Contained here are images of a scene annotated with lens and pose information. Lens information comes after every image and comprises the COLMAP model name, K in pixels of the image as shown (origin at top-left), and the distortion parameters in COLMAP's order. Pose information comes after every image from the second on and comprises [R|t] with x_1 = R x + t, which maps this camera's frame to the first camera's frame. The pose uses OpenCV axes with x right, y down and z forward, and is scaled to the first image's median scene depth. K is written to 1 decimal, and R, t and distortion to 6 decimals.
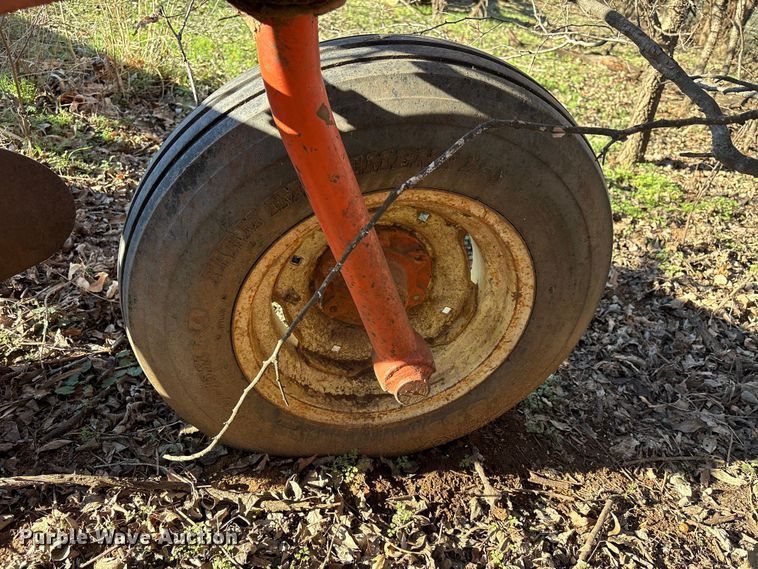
lens RADIAL K [[571.9, 0, 377.6], [0, 571.9, 273.2], [0, 0, 1]] dist [0.036411, -0.045935]
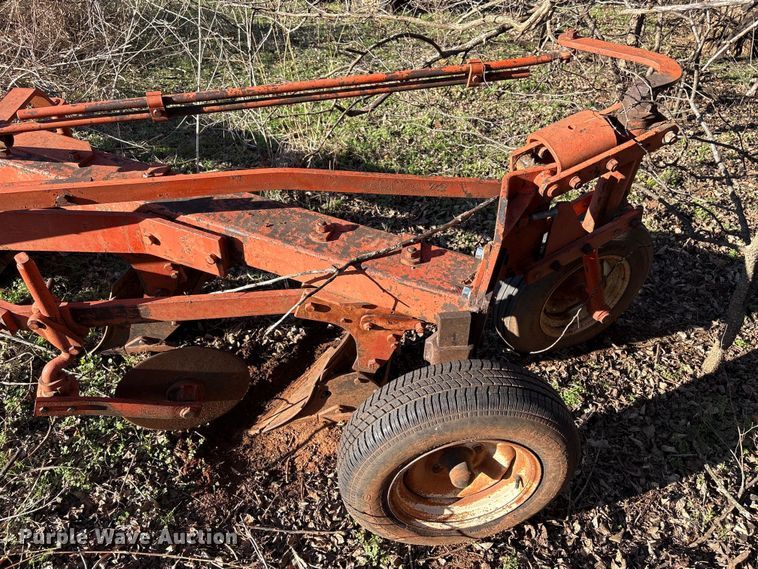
lens RADIAL K [[575.2, 0, 379.0], [0, 575.2, 284.5], [0, 0, 1]] dist [0.029846, -0.011575]
pose [[0.976914, -0.197809, 0.080686, -1.037108], [0.186251, 0.973615, 0.131847, -0.472127], [-0.104638, -0.113776, 0.987981, -1.495549]]
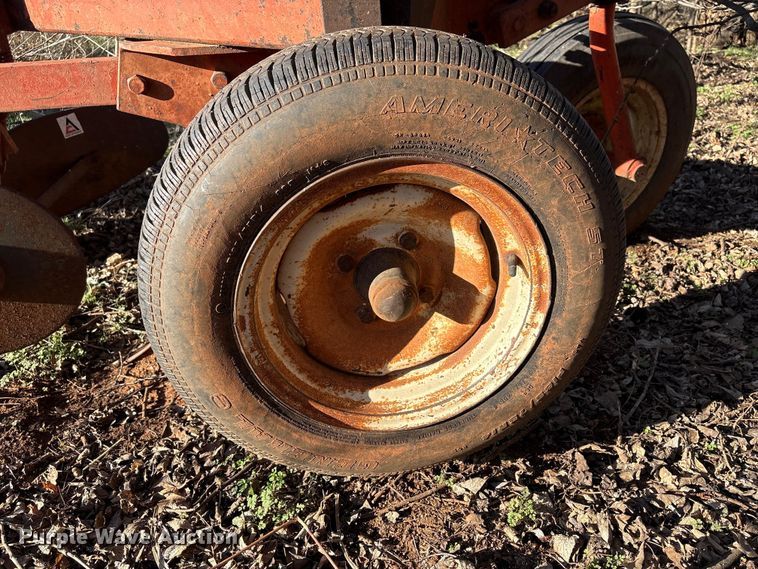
lens RADIAL K [[575.2, 0, 379.0], [0, 575.2, 284.5], [0, 0, 1]] dist [0.029846, -0.011575]
pose [[0.963039, -0.257472, 0.079142, -0.864104], [0.260006, 0.965324, -0.023400, 0.303229], [-0.070373, 0.043112, 0.996589, -0.791836]]
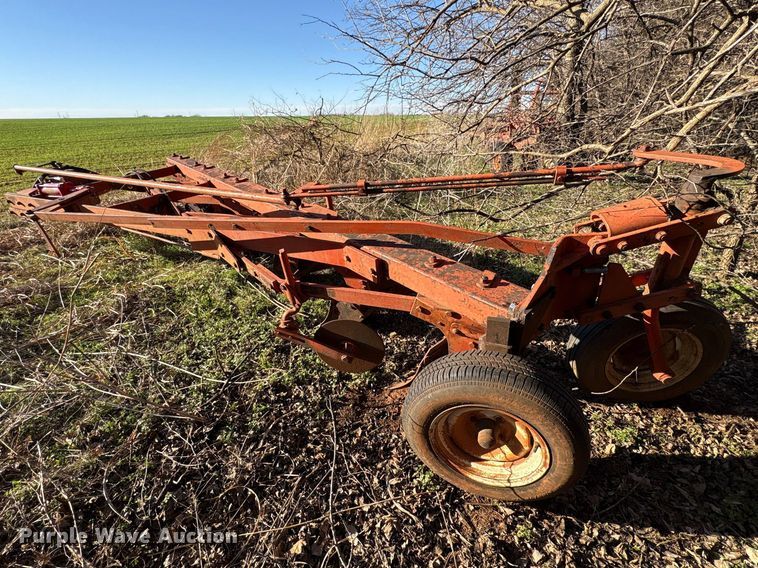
lens RADIAL K [[342.5, 0, 374.5], [0, 342.5, 293.5], [0, 0, 1]] dist [0.001162, -0.000693]
pose [[0.933521, -0.023119, -0.357777, -0.703555], [-0.000752, 0.997790, -0.066437, -0.165468], [0.358522, 0.062289, 0.931441, -1.399056]]
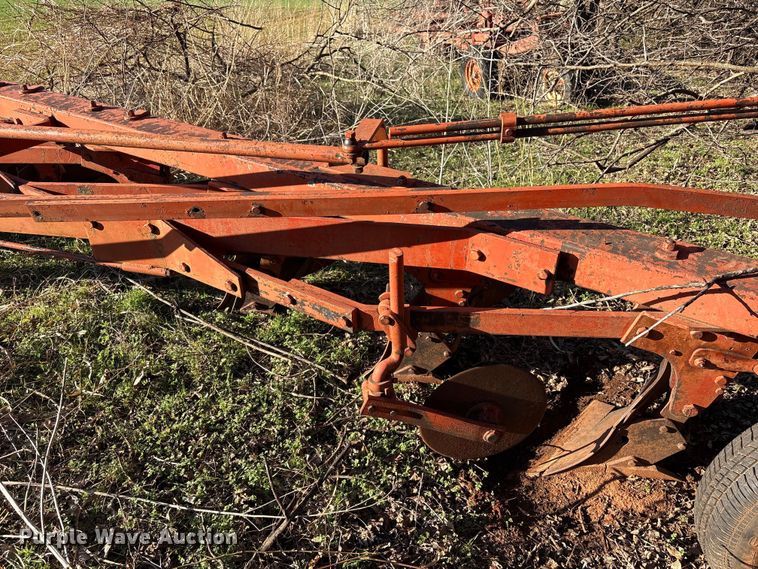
lens RADIAL K [[575.2, 0, 379.0], [0, 575.2, 284.5], [0, 0, 1]] dist [0.029846, -0.011575]
pose [[0.986797, -0.125271, -0.102659, -1.697916], [0.119025, 0.990768, -0.064894, -0.325869], [0.109841, 0.051818, 0.992598, -1.486567]]
